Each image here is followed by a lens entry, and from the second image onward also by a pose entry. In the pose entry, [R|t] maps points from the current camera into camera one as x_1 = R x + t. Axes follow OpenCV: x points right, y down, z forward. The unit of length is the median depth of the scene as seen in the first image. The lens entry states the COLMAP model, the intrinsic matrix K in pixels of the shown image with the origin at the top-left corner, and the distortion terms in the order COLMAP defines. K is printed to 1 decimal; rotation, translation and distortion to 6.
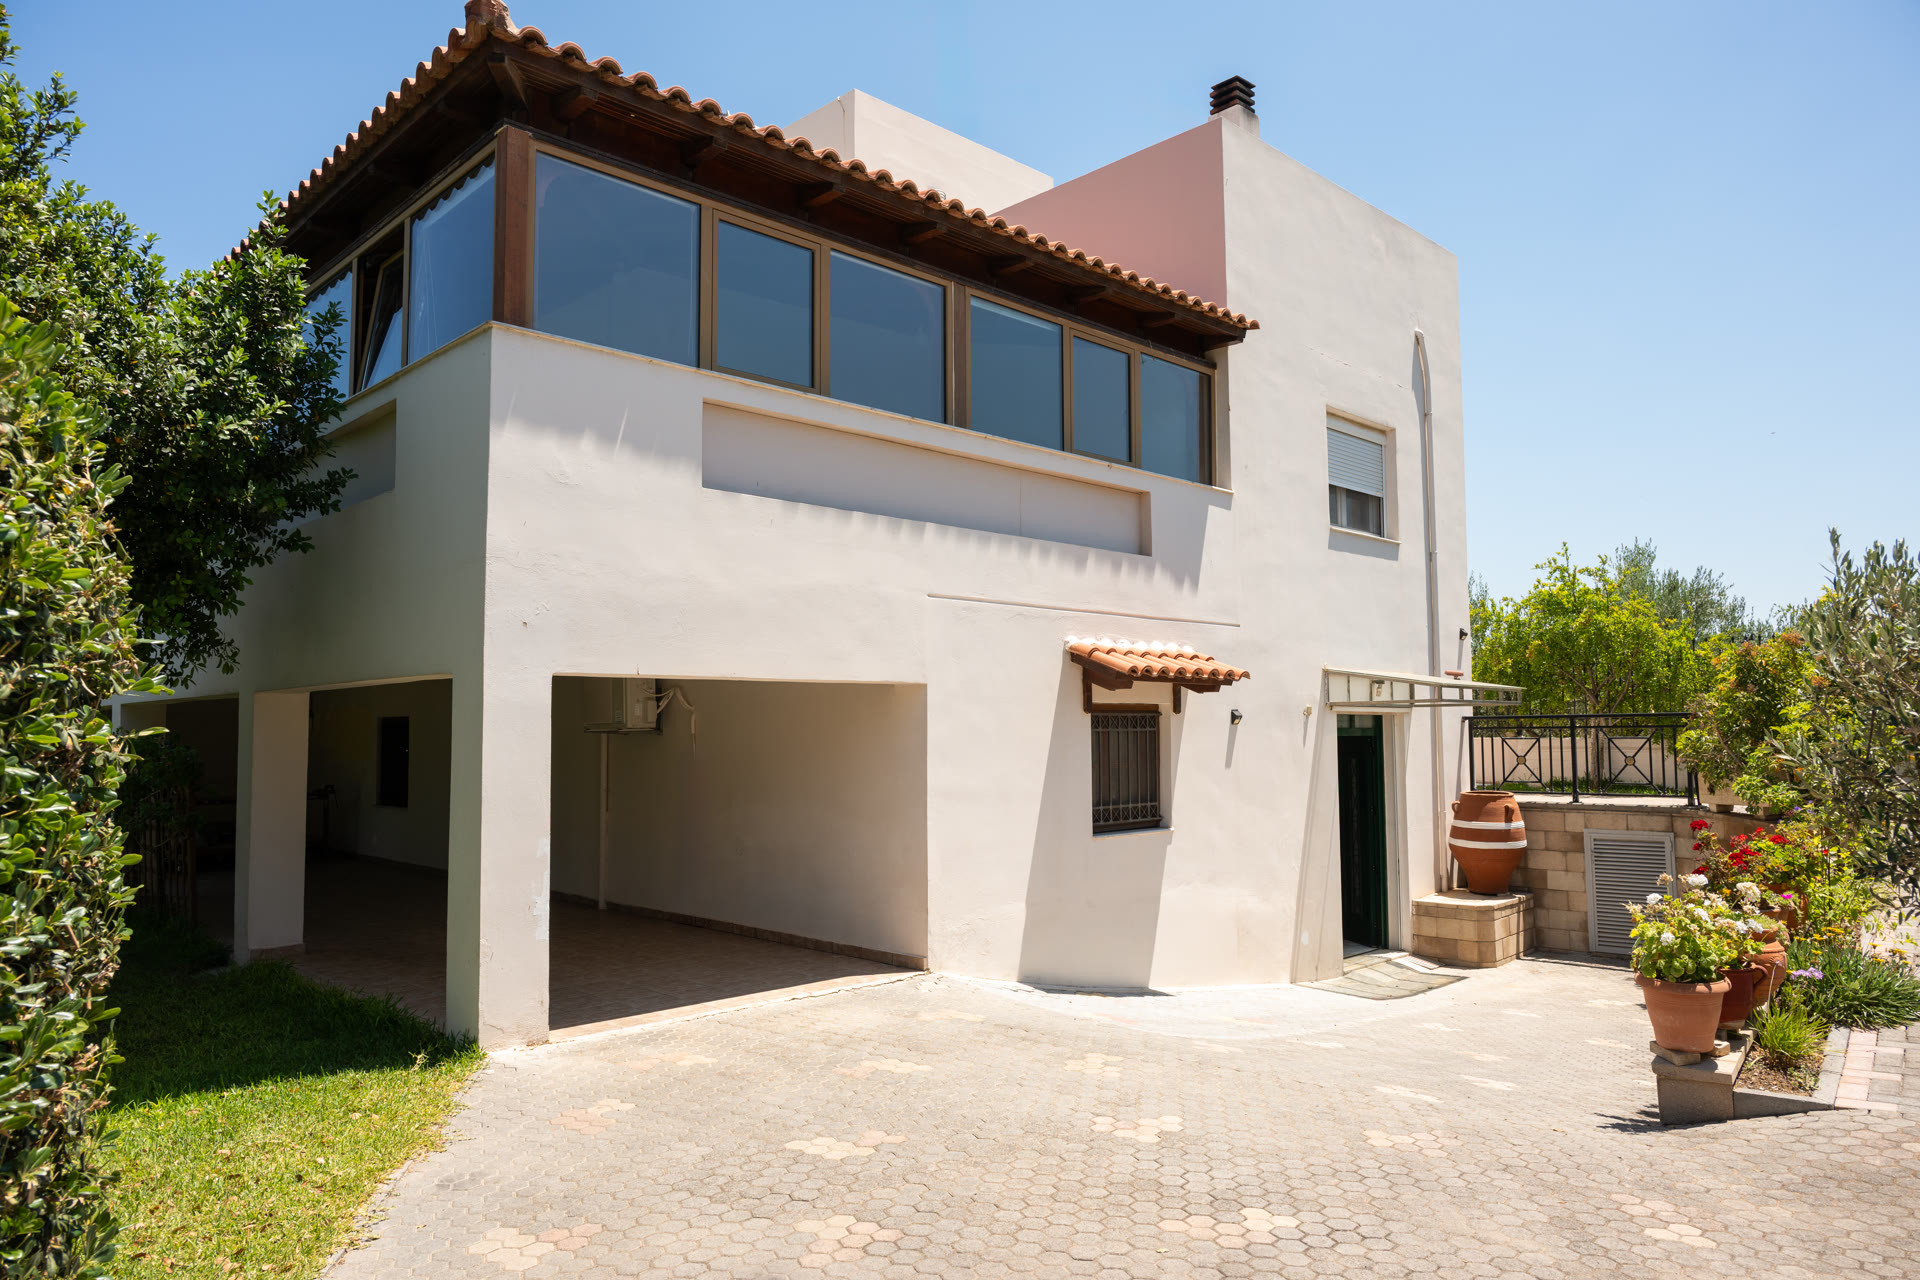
lens RADIAL K [[1233.4, 0, 960.0], [0, 1233.4, 640.0], [0, 0, 1]] dist [0.002211, 0.000343]
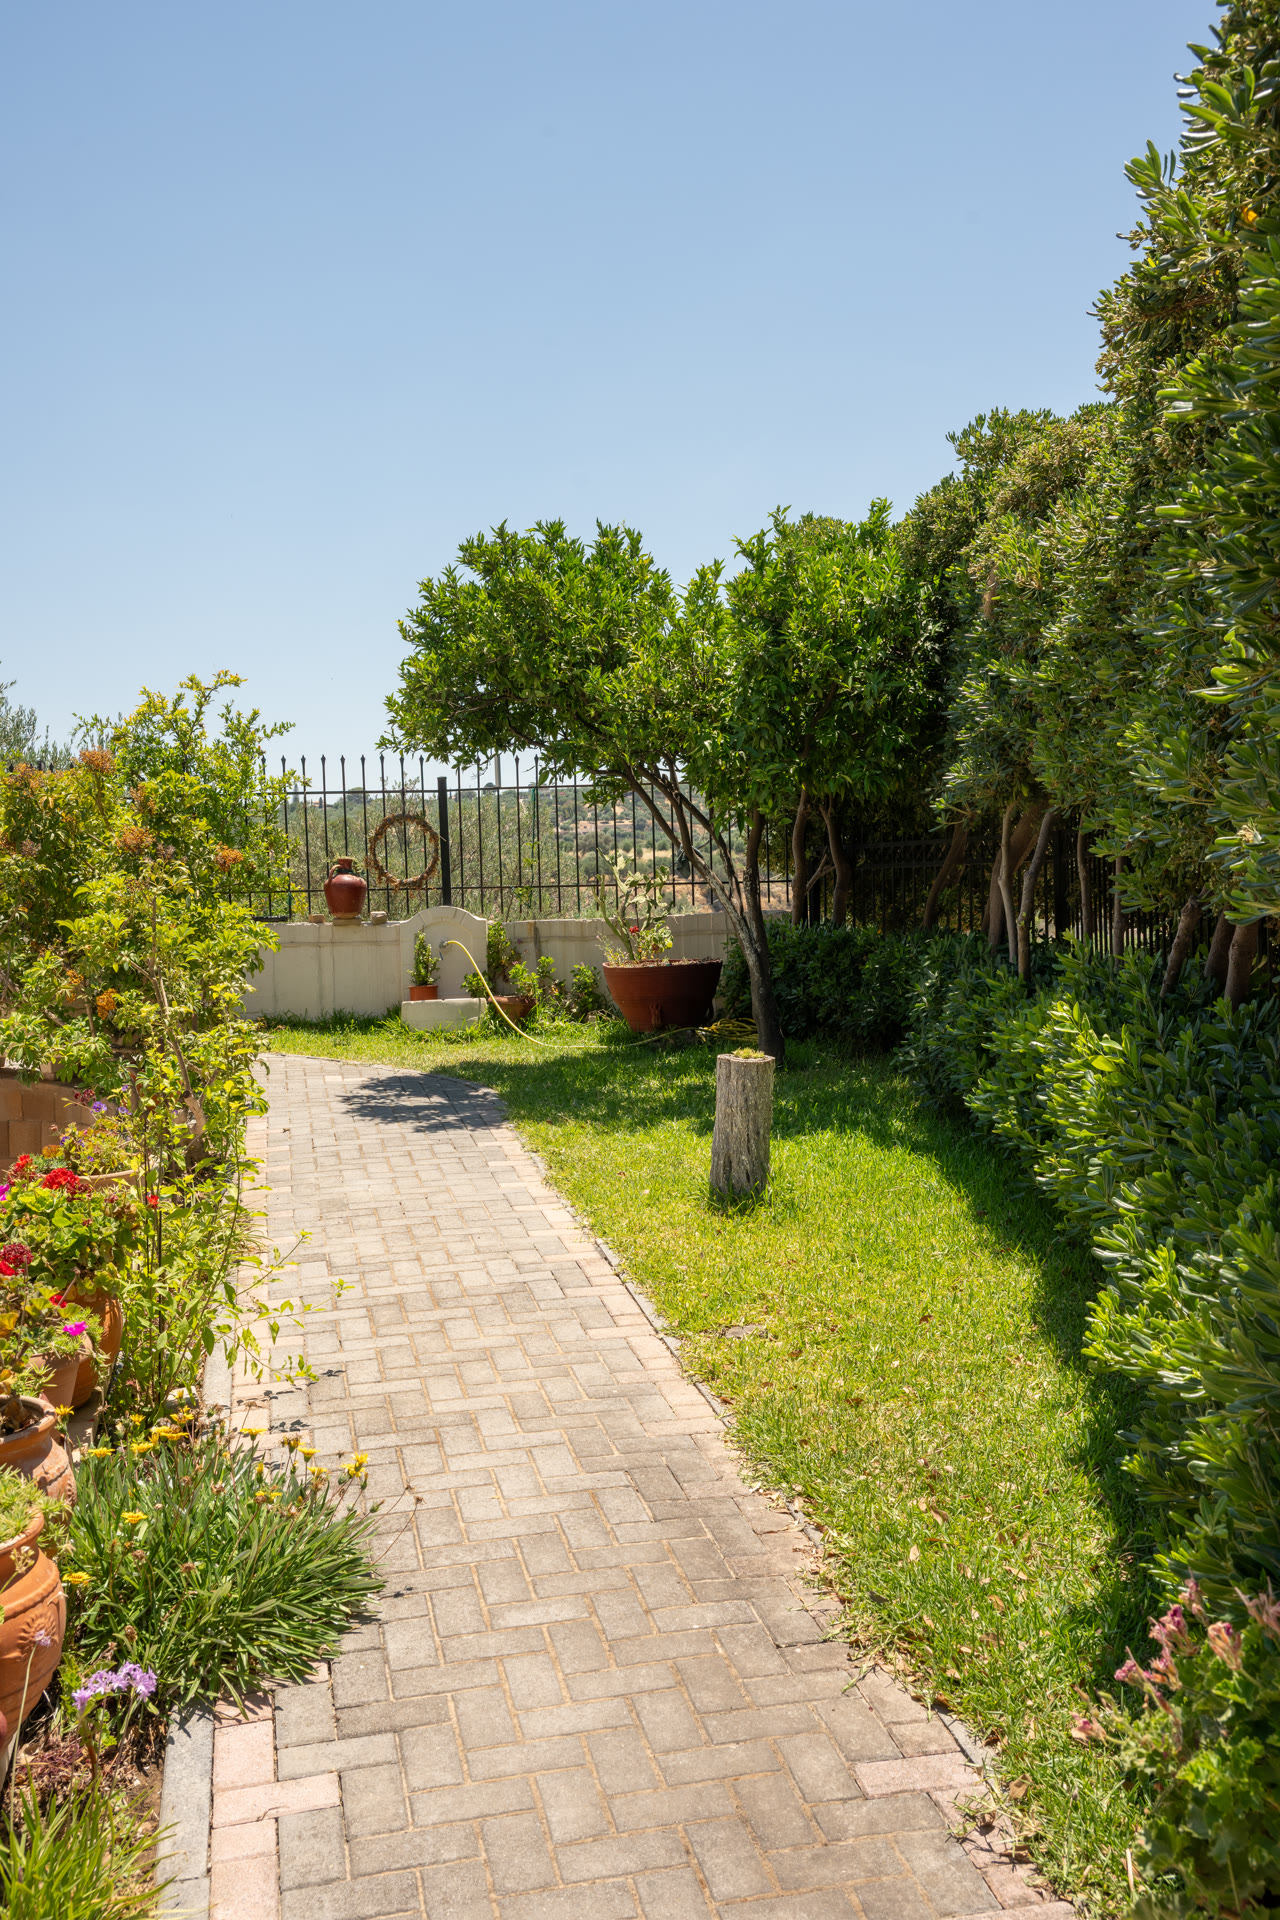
lens RADIAL K [[1301.9, 0, 640.0], [0, 1301.9, 960.0], [0, 0, 1]] dist [-0.001795, -0.001391]
pose [[0.560408, -0.058865, 0.826122, 0.369884], [-0.036169, 0.994780, 0.095418, 0.027910], [-0.827426, -0.083353, 0.555354, 0.533846]]
